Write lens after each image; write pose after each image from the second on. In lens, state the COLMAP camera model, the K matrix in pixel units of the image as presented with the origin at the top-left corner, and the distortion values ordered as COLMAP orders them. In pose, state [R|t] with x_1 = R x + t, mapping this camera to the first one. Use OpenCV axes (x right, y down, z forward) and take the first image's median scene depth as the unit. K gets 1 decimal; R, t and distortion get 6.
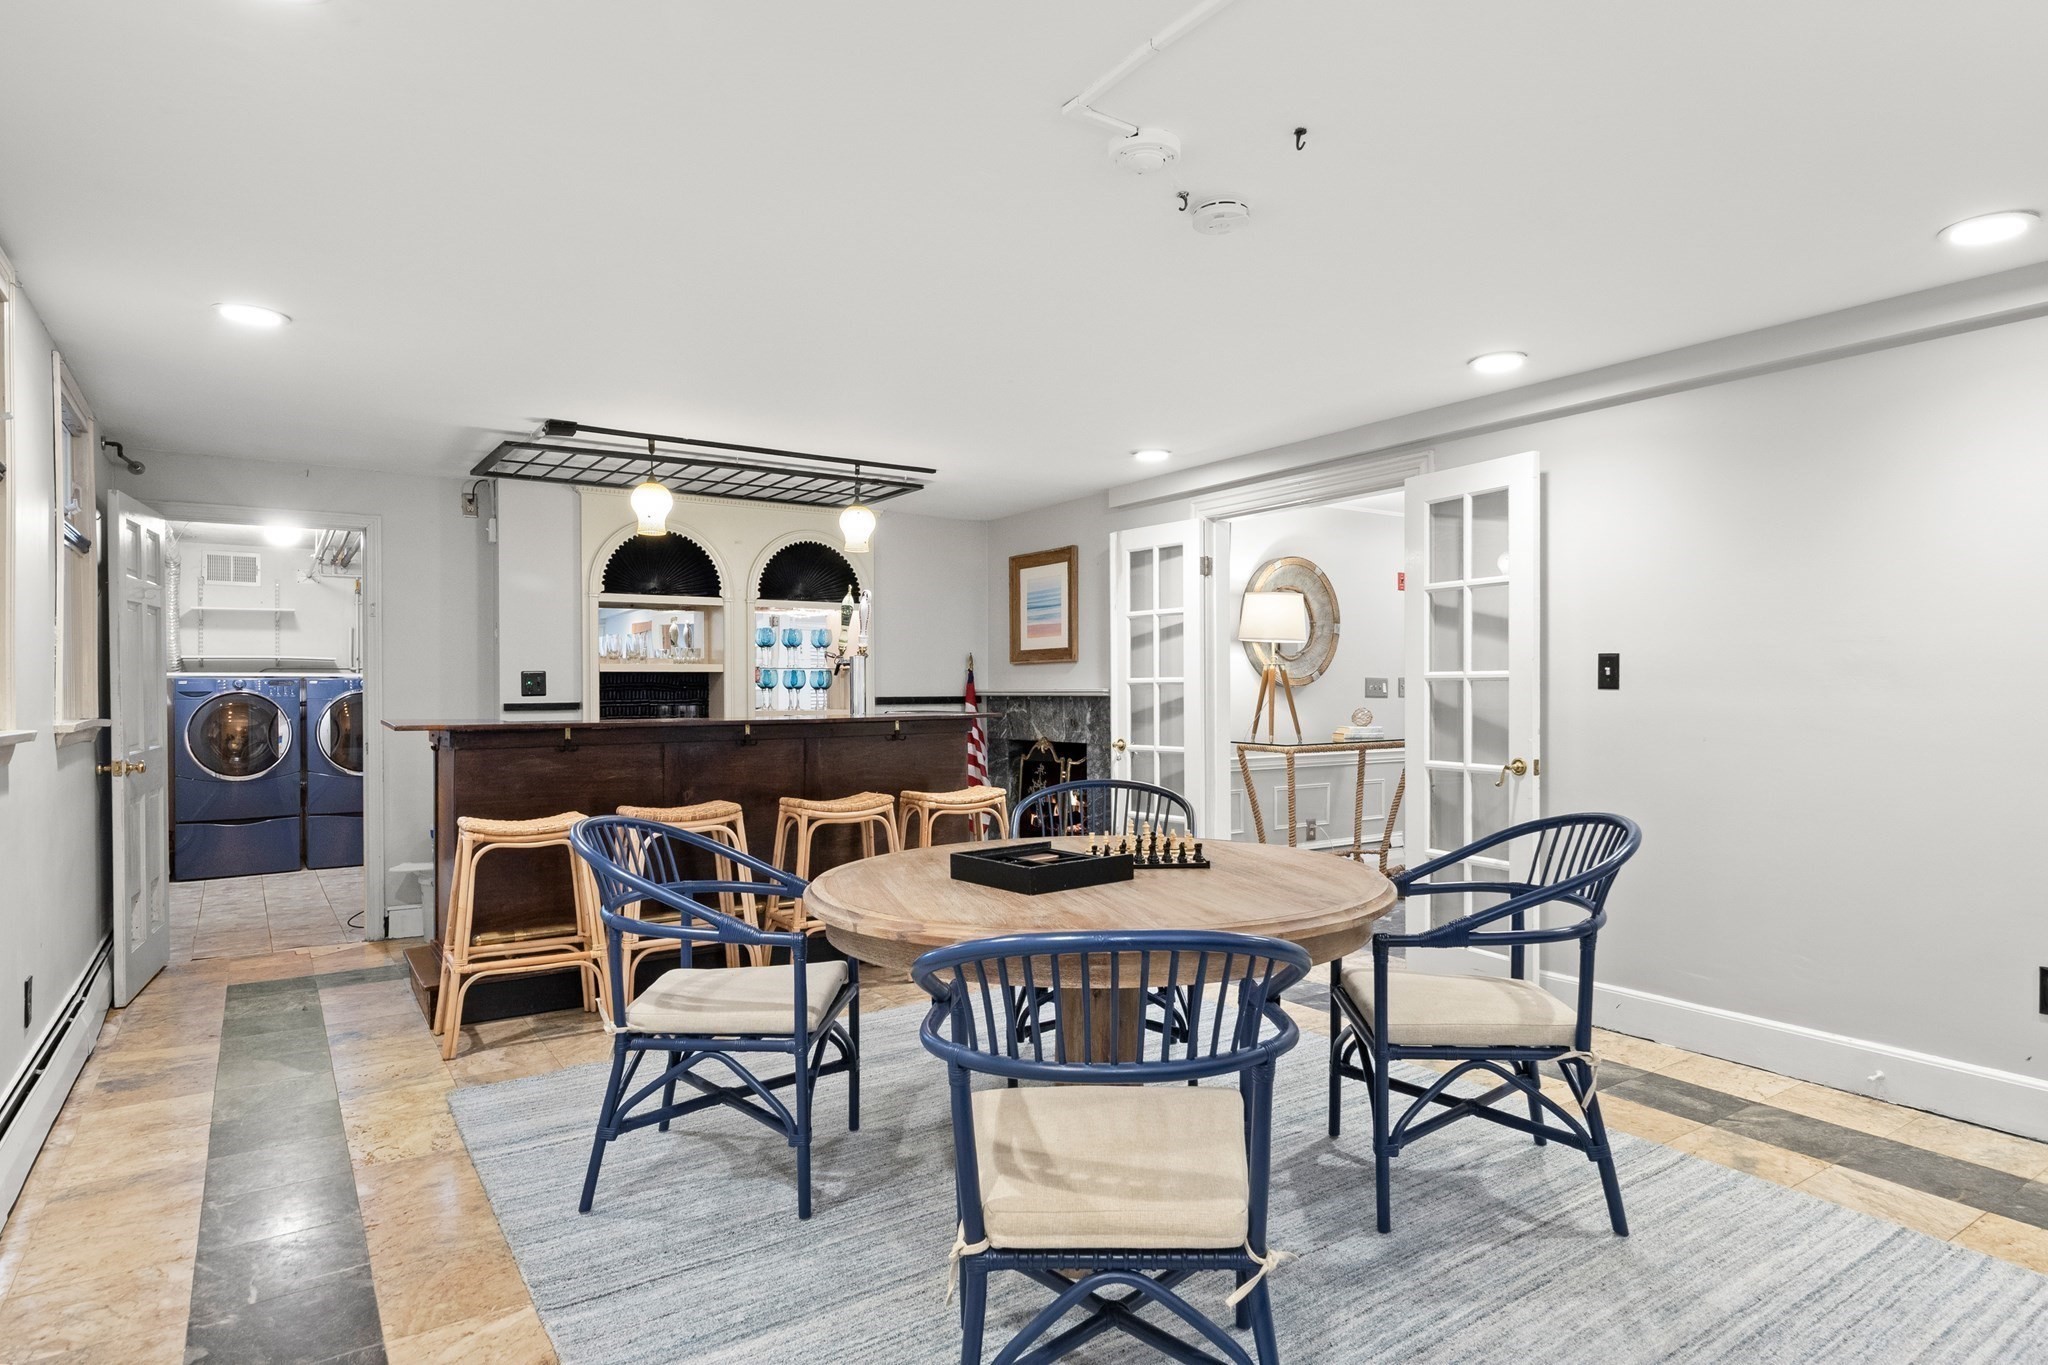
lens RADIAL K [[1173.1, 0, 1032.5], [0, 1173.1, 685.5], [0, 0, 1]] dist [0.007194, -0.001058]
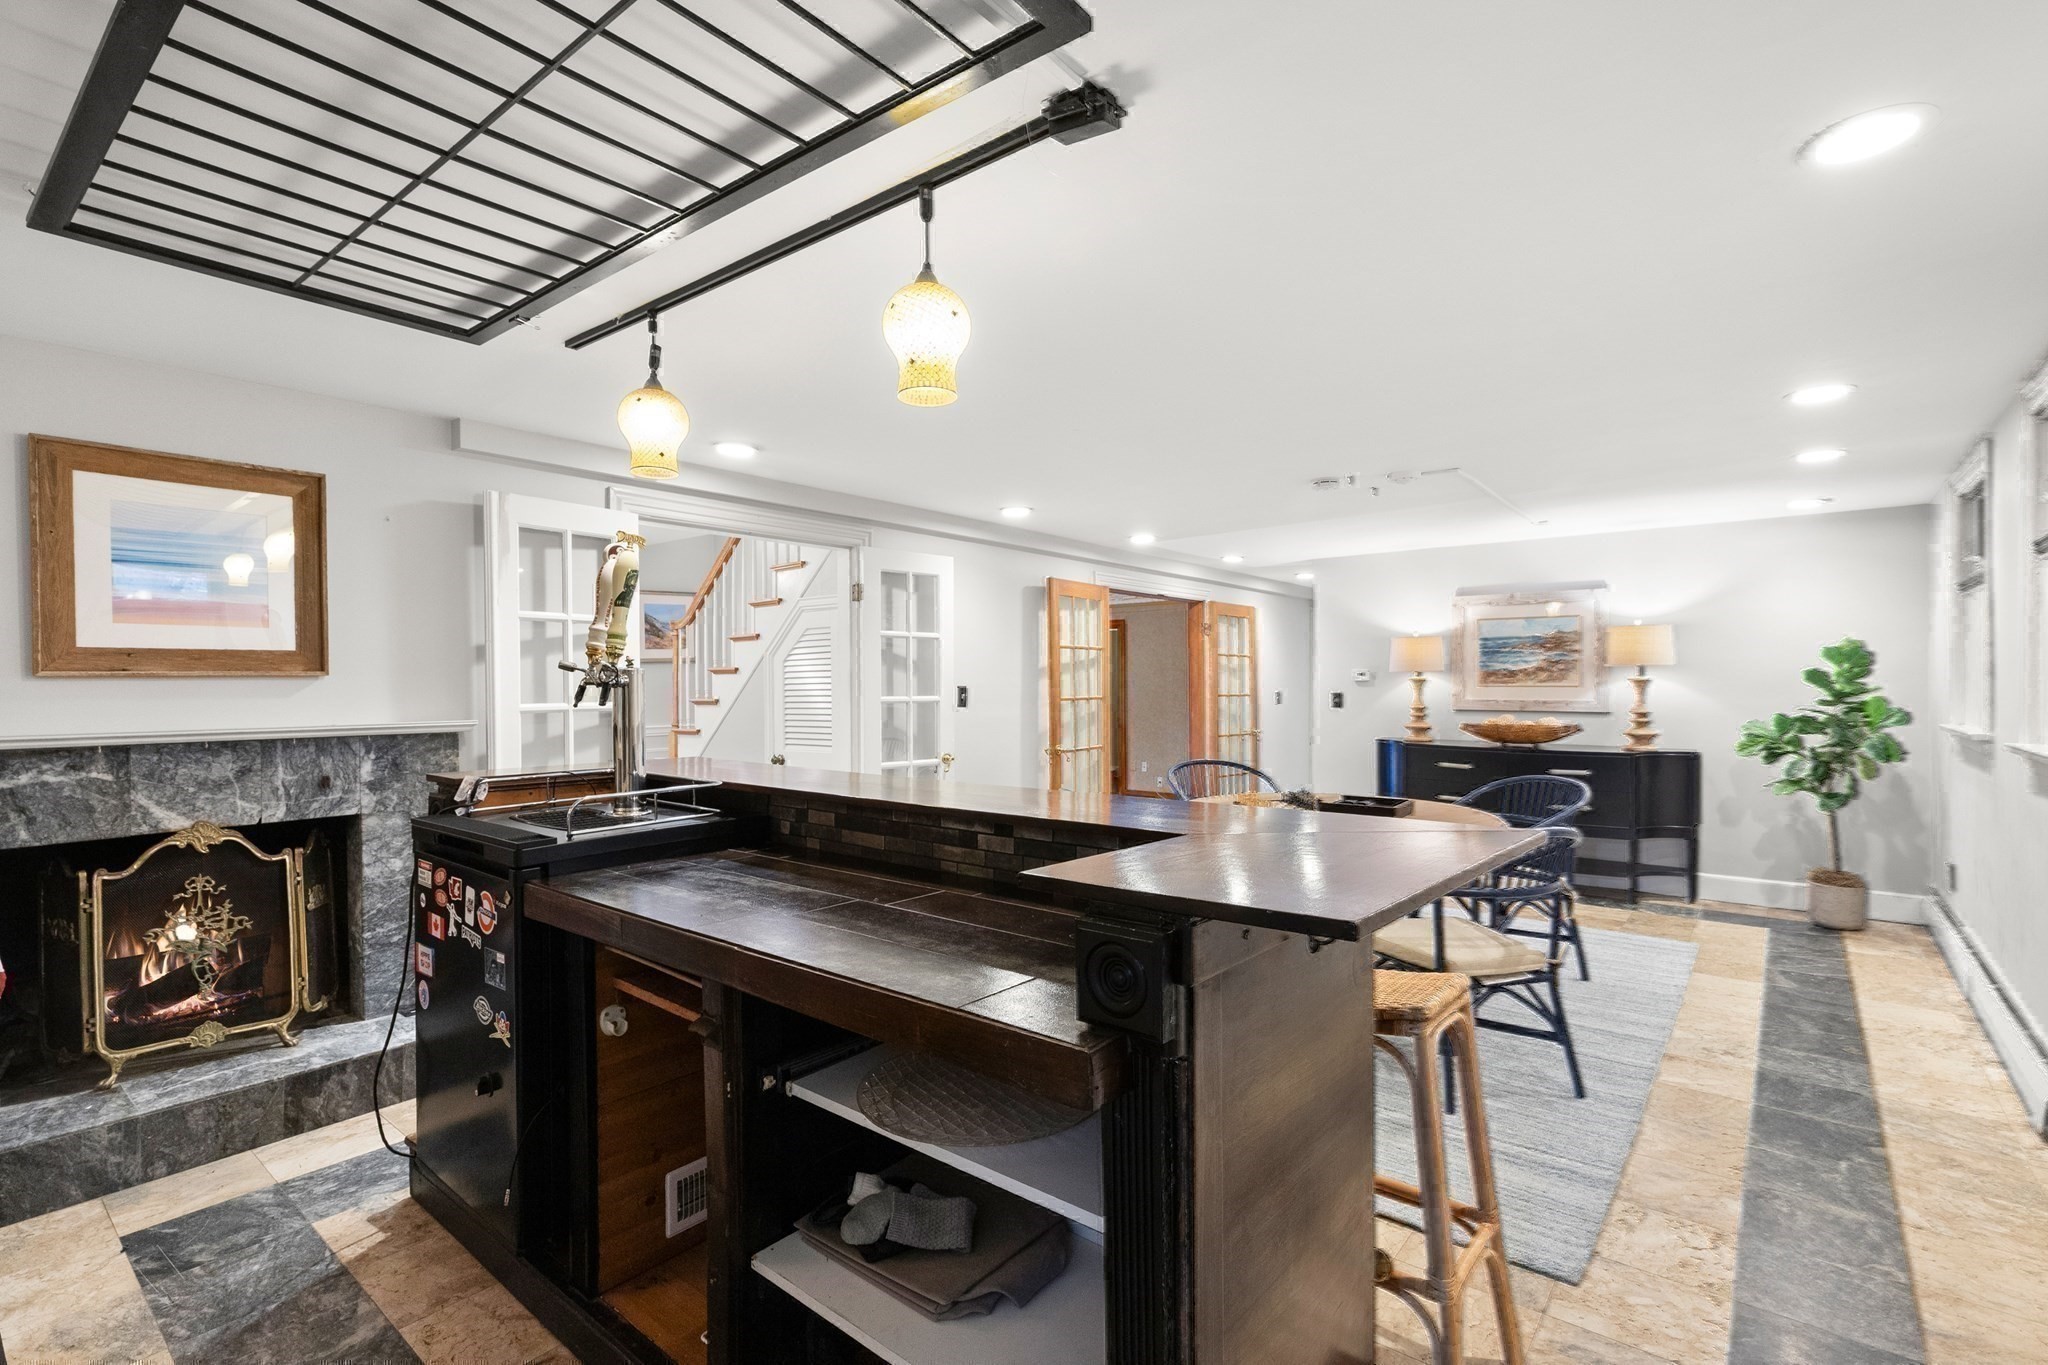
lens RADIAL K [[934.6, 0, 1037.4], [0, 934.6, 691.6], [0, 0, 1]] dist [0.006081, -0.000915]
pose [[-0.309088, -0.005546, 0.951017, -0.506930], [-0.001164, 0.999984, 0.005454, -0.016092], [-0.951033, 0.000579, -0.309090, 0.800742]]
